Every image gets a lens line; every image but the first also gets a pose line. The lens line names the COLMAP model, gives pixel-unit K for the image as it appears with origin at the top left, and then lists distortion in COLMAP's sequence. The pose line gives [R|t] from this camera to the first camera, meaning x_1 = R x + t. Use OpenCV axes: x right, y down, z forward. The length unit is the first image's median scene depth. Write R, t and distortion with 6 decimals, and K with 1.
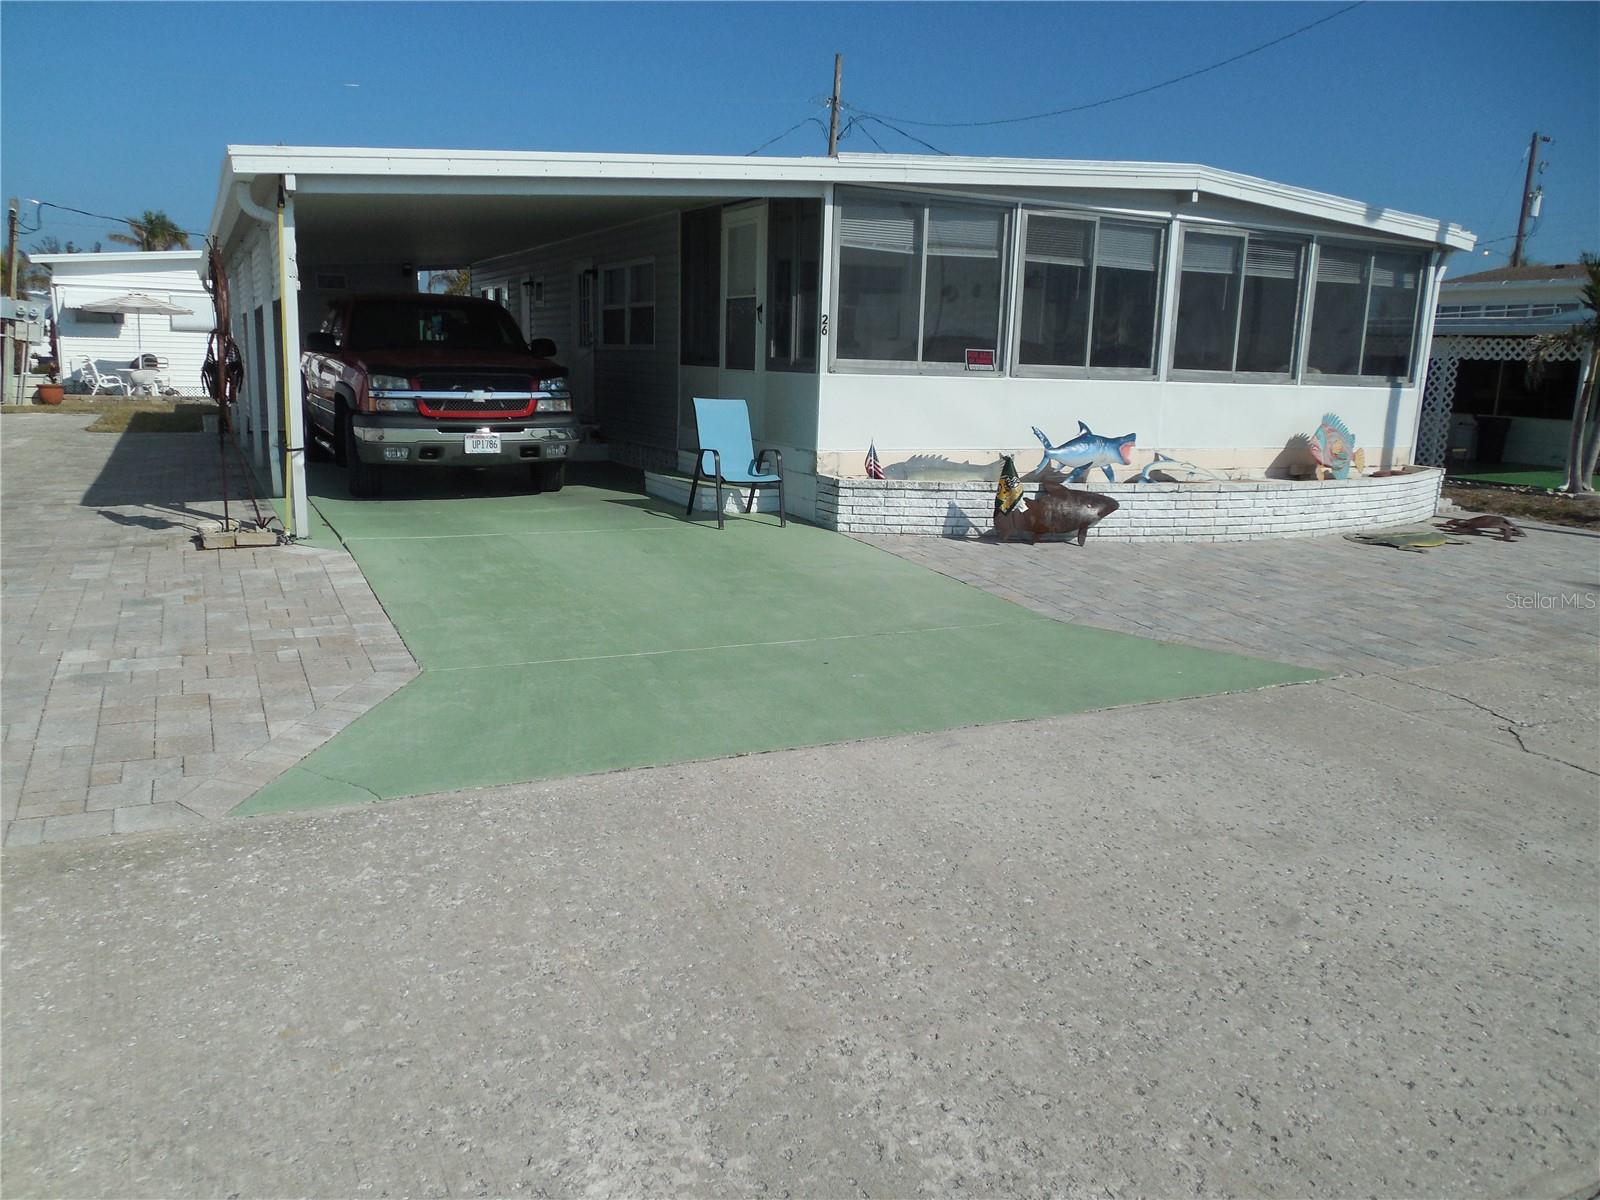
lens RADIAL K [[1227.4, 0, 800.0], [0, 1227.4, 600.0], [0, 0, 1]] dist [-0.053297, 0.002572]
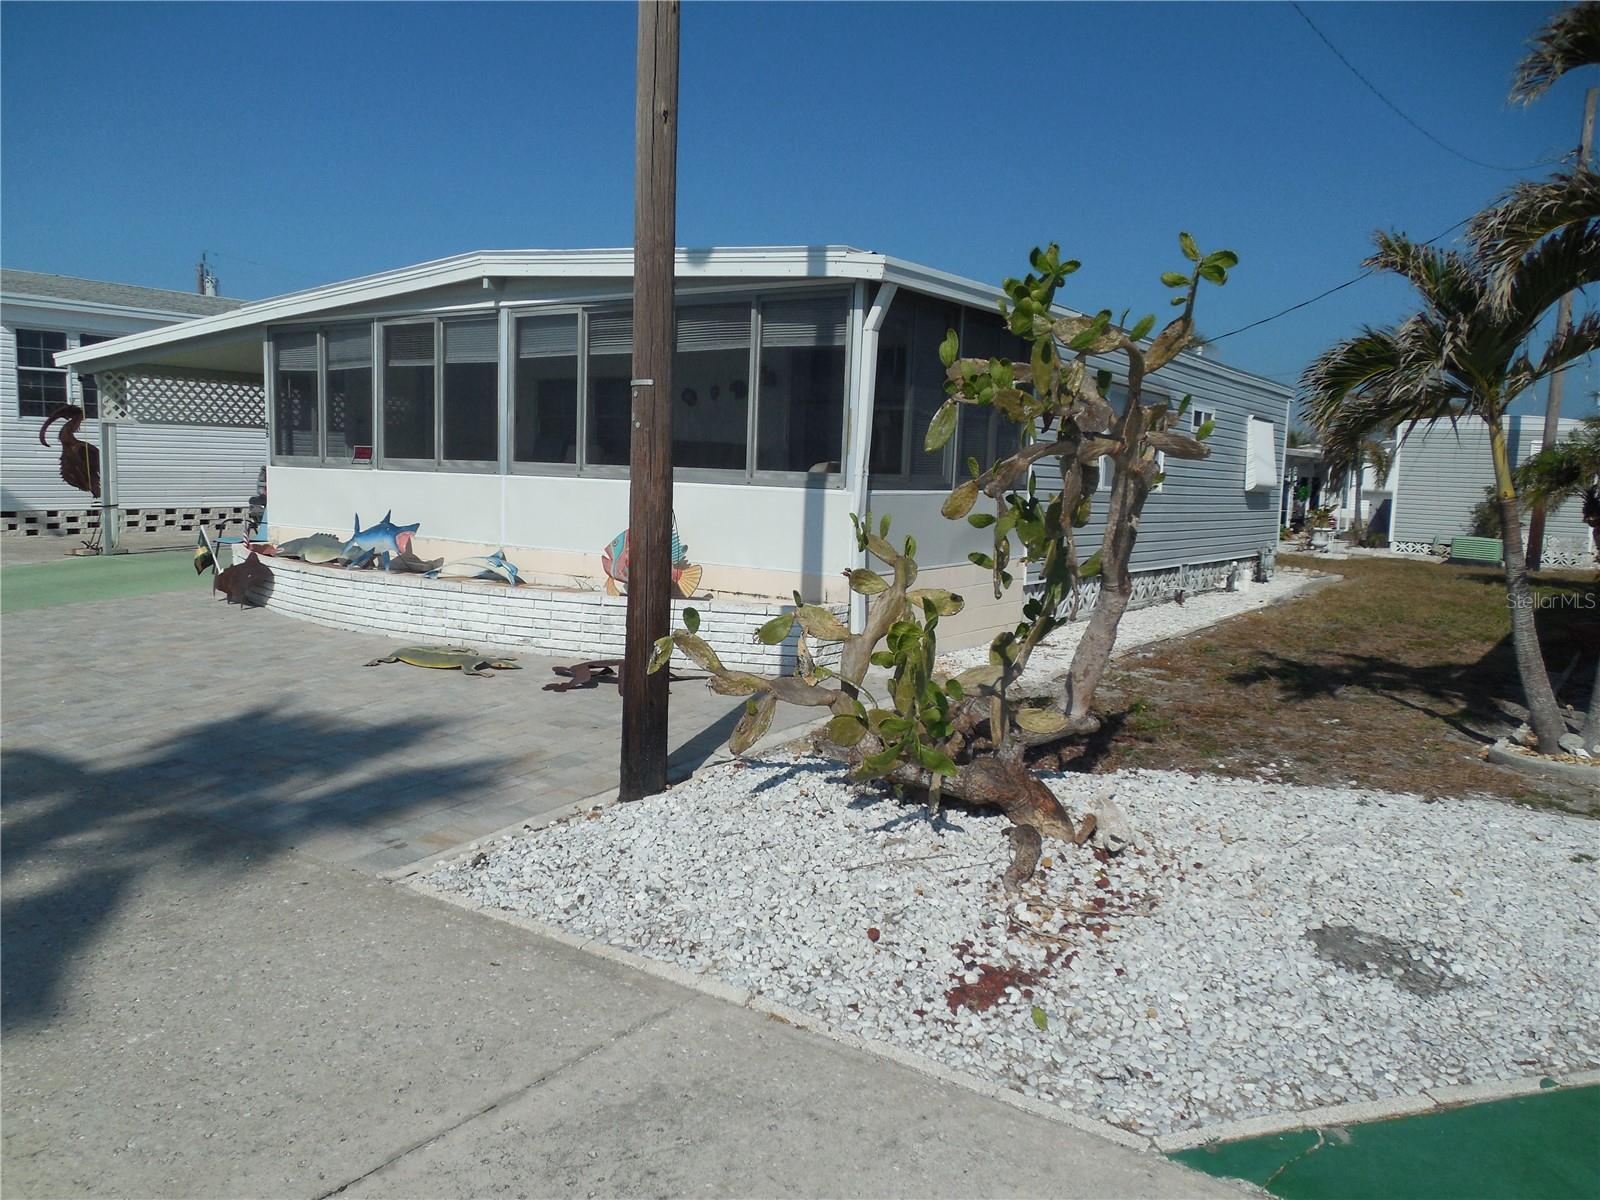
lens RADIAL K [[1227.4, 0, 800.0], [0, 1227.4, 600.0], [0, 0, 1]] dist [-0.053297, 0.002572]
pose [[0.483697, 0.085570, -0.871043, 1.281340], [-0.187958, 0.982145, -0.007890, -0.122367], [0.854815, 0.167536, 0.491144, 0.764137]]
